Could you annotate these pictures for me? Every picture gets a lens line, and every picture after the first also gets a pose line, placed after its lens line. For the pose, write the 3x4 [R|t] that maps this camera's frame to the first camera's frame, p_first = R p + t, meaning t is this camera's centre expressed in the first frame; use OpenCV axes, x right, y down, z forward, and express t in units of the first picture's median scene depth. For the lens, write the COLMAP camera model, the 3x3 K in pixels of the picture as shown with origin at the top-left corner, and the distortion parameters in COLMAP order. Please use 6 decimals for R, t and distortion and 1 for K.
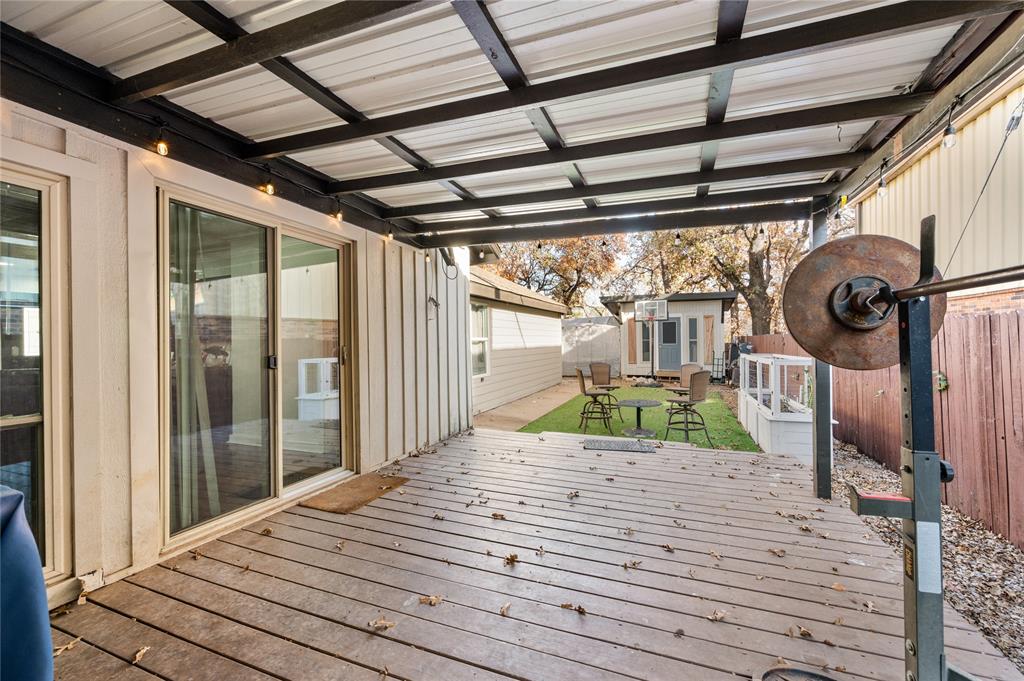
lens RADIAL K [[402.5, 0, 518.4], [0, 402.5, 337.5], [0, 0, 1]] dist [-0.003822, 0.000072]
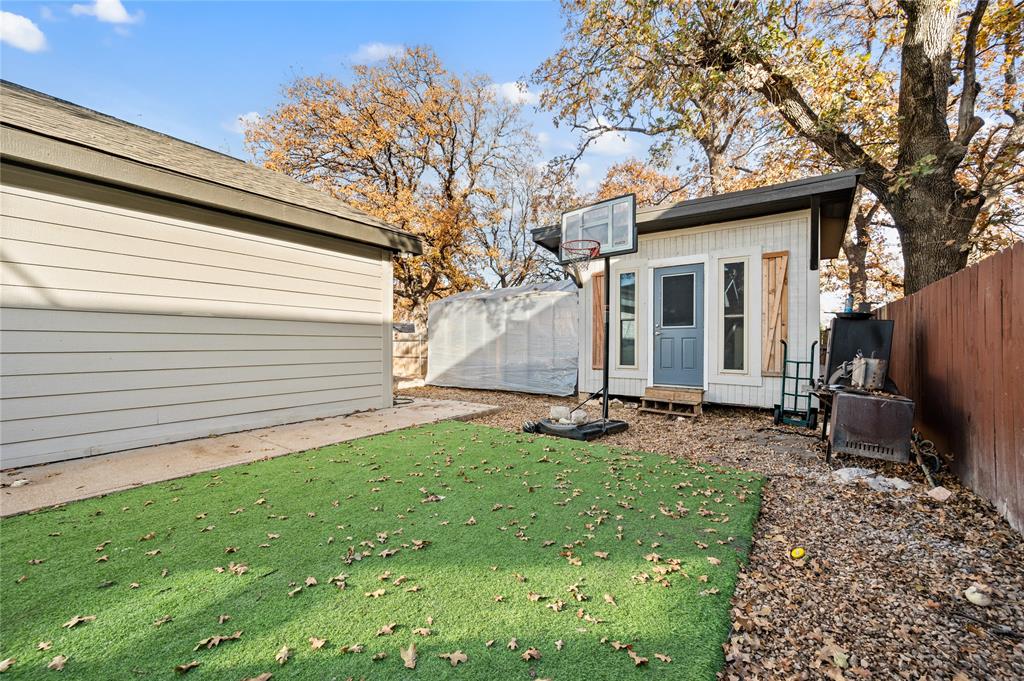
lens RADIAL K [[402.5, 0, 517.5], [0, 402.5, 344.7], [0, 0, 1]] dist [-0.003822, 0.000072]
pose [[0.974493, 0.012242, -0.224085, 0.315115], [-0.010179, 0.999895, 0.010363, 0.034832], [0.224188, -0.007817, 0.974515, 0.557224]]
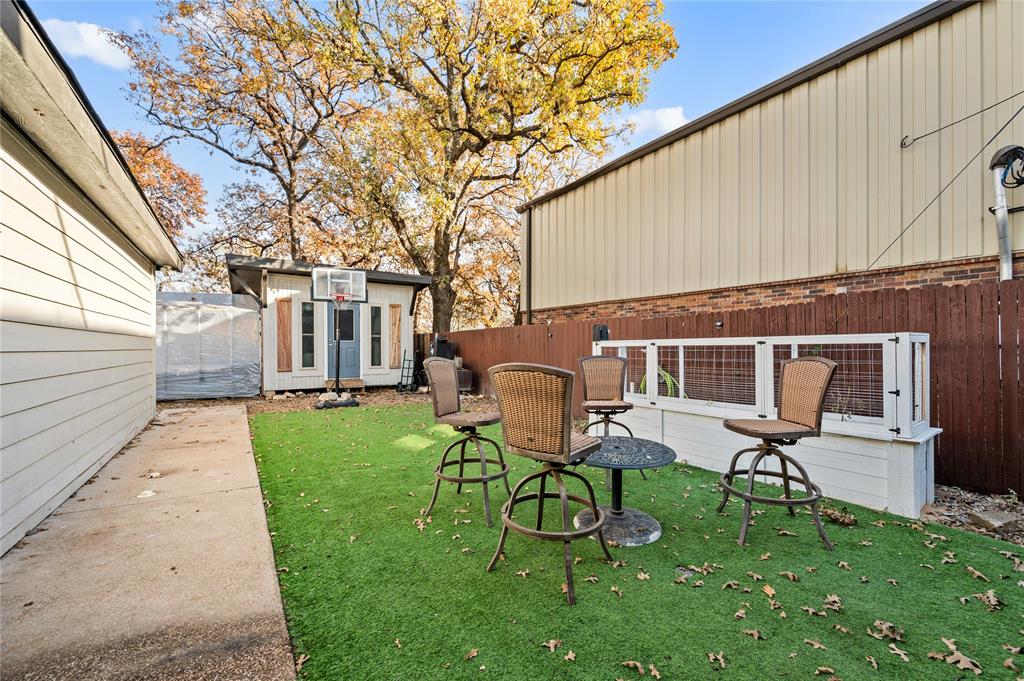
lens RADIAL K [[402.5, 0, 511.2], [0, 402.5, 347.5], [0, 0, 1]] dist [-0.003822, 0.000072]
pose [[0.560883, 0.008147, 0.827855, -0.037791], [-0.011028, 0.999936, -0.002368, 0.027177], [-0.827822, -0.007801, 0.560937, 0.385845]]
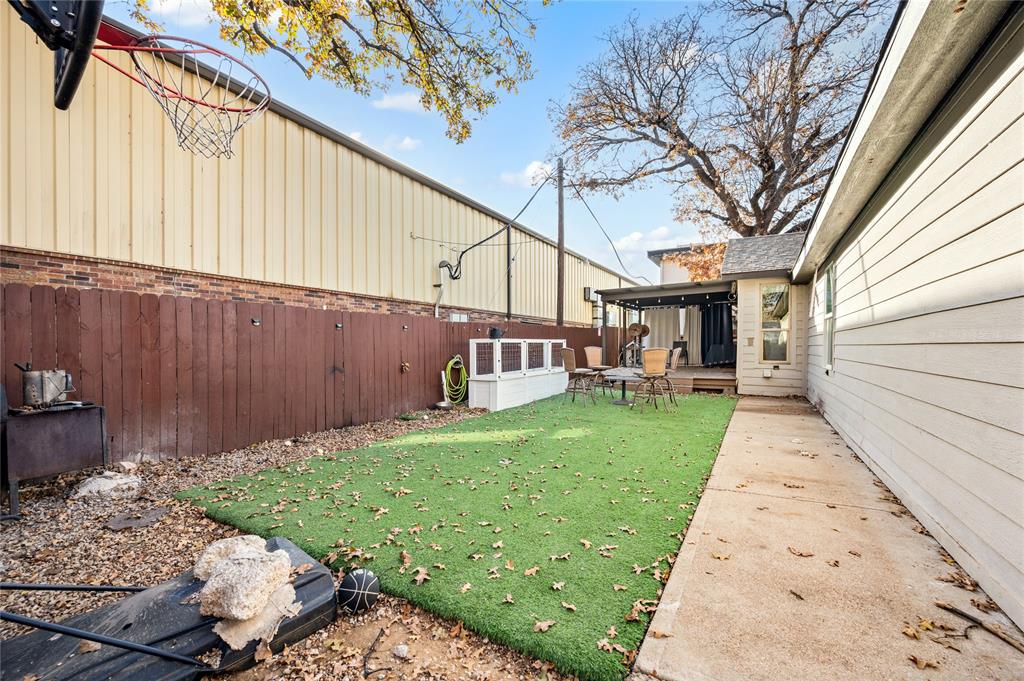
lens RADIAL K [[402.5, 0, 519.2], [0, 402.5, 344.9], [0, 0, 1]] dist [-0.003822, 0.000072]
pose [[-0.986681, 0.008498, 0.162447, 0.190301], [0.006769, 0.999914, -0.011189, 0.033116], [-0.162529, -0.009940, -0.986654, 0.988703]]
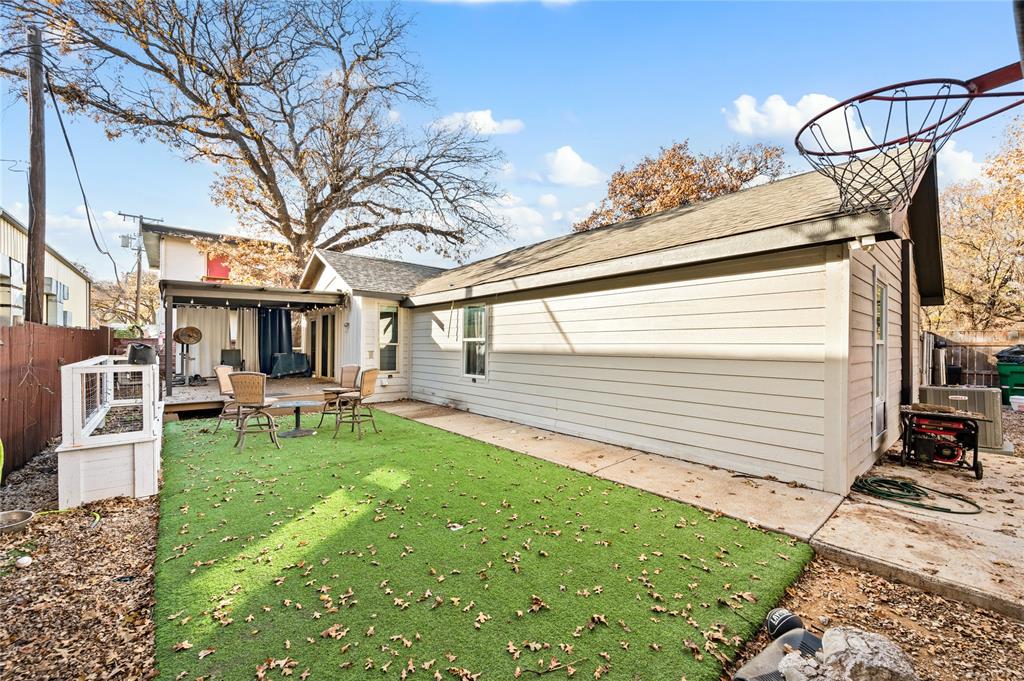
lens RADIAL K [[402.5, 0, 516.2], [0, 402.5, 346.6], [0, 0, 1]] dist [-0.003822, 0.000072]
pose [[-0.459836, 0.008700, -0.887961, 0.417347], [0.004716, 0.999962, 0.007355, 0.007882], [0.887991, -0.000805, -0.459860, 0.860488]]
